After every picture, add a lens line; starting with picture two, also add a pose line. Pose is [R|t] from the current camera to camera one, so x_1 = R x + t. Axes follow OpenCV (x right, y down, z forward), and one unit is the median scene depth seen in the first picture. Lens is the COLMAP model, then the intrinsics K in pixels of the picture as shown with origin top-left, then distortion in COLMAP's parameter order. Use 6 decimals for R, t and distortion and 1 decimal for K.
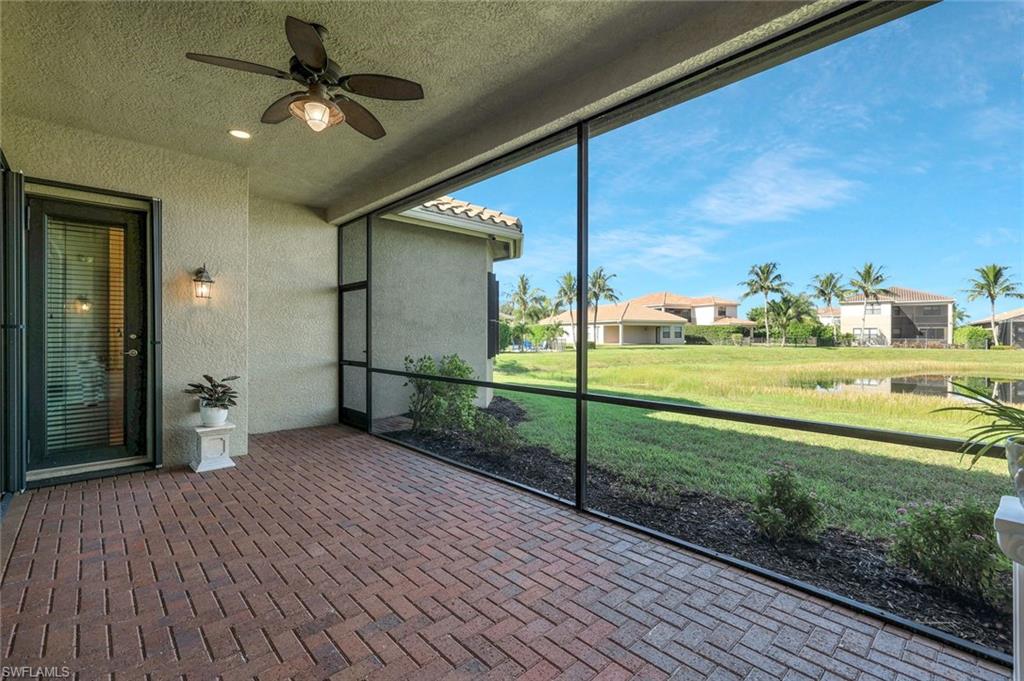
lens RADIAL K [[454.2, 0, 512.3], [0, 454.2, 340.3], [0, 0, 1]] dist [0.005564, 0.000364]
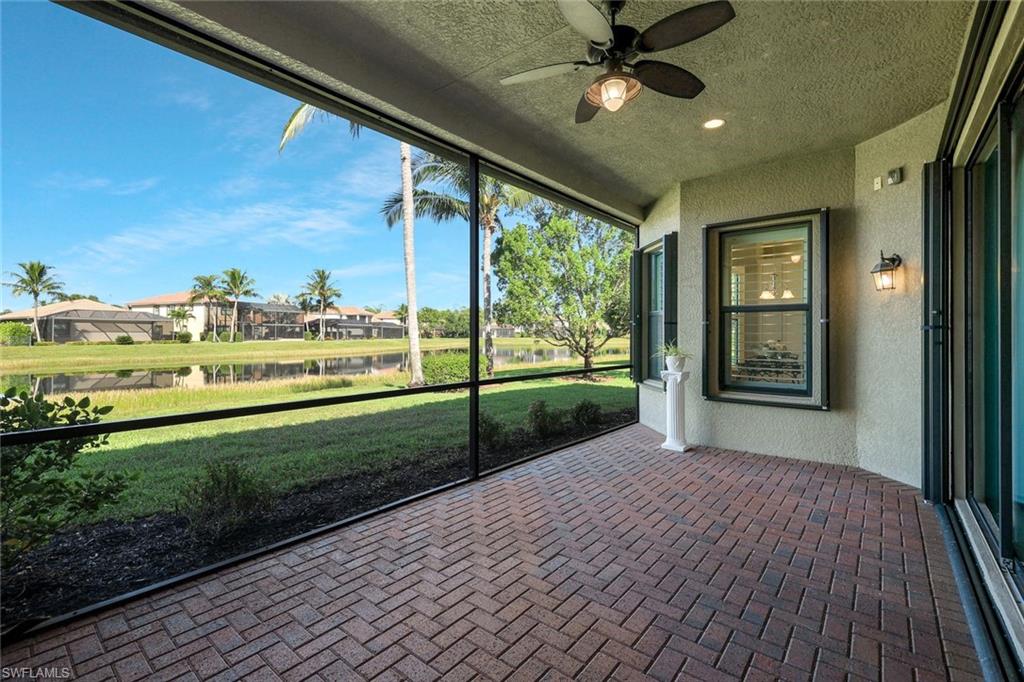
lens RADIAL K [[454.2, 0, 515.3], [0, 454.2, 338.2], [0, 0, 1]] dist [0.005564, 0.000364]
pose [[-0.142500, -0.011168, 0.989732, -1.012246], [0.007599, 0.999895, 0.012377, -0.009885], [-0.989766, 0.009285, -0.142400, 1.030629]]
